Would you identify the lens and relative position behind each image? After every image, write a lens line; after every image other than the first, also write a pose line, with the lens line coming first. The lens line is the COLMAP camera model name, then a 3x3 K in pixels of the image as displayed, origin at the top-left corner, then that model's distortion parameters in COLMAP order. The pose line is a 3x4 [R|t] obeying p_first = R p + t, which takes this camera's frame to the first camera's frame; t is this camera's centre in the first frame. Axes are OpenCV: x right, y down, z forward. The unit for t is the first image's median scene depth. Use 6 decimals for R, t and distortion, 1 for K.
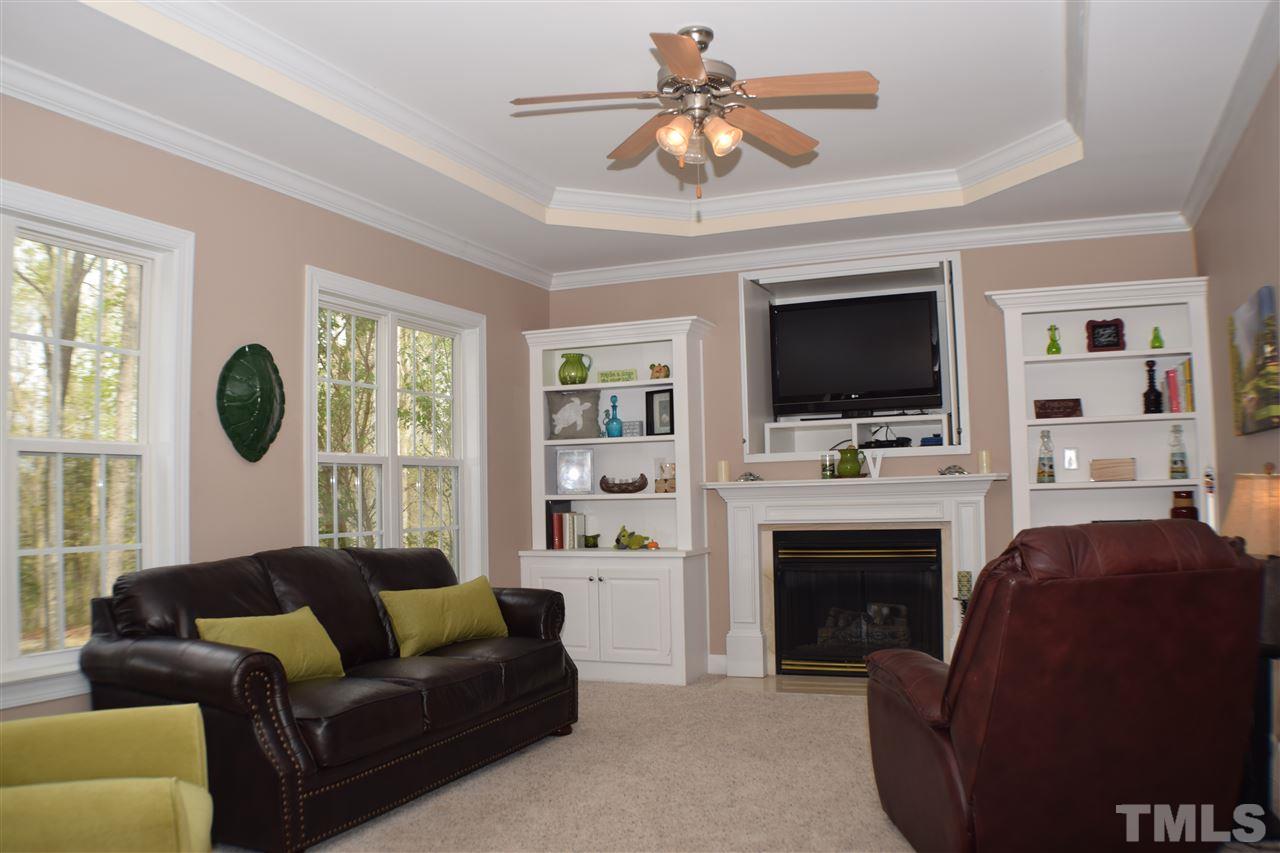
lens RADIAL K [[1017.9, 0, 640.0], [0, 1017.9, 426.5], [0, 0, 1]] dist [-0.182274, 0.040336]
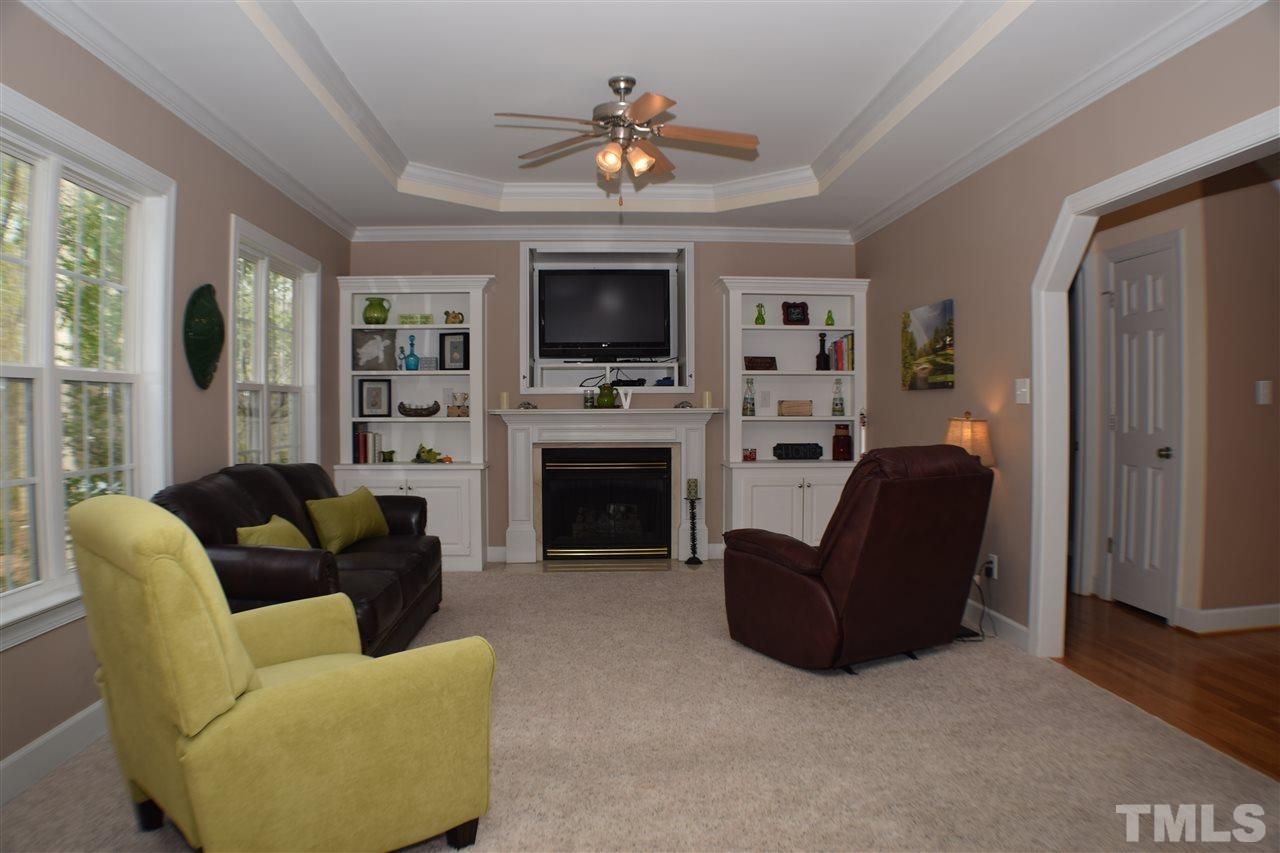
lens RADIAL K [[895.8, 0, 640.0], [0, 895.8, 426.5], [0, 0, 1]] dist [-0.177663, 0.000818]
pose [[0.896572, 0.009472, 0.442796, -0.265562], [-0.044678, 0.996606, 0.069145, -0.007949], [-0.440638, -0.081776, 0.893952, -0.061629]]
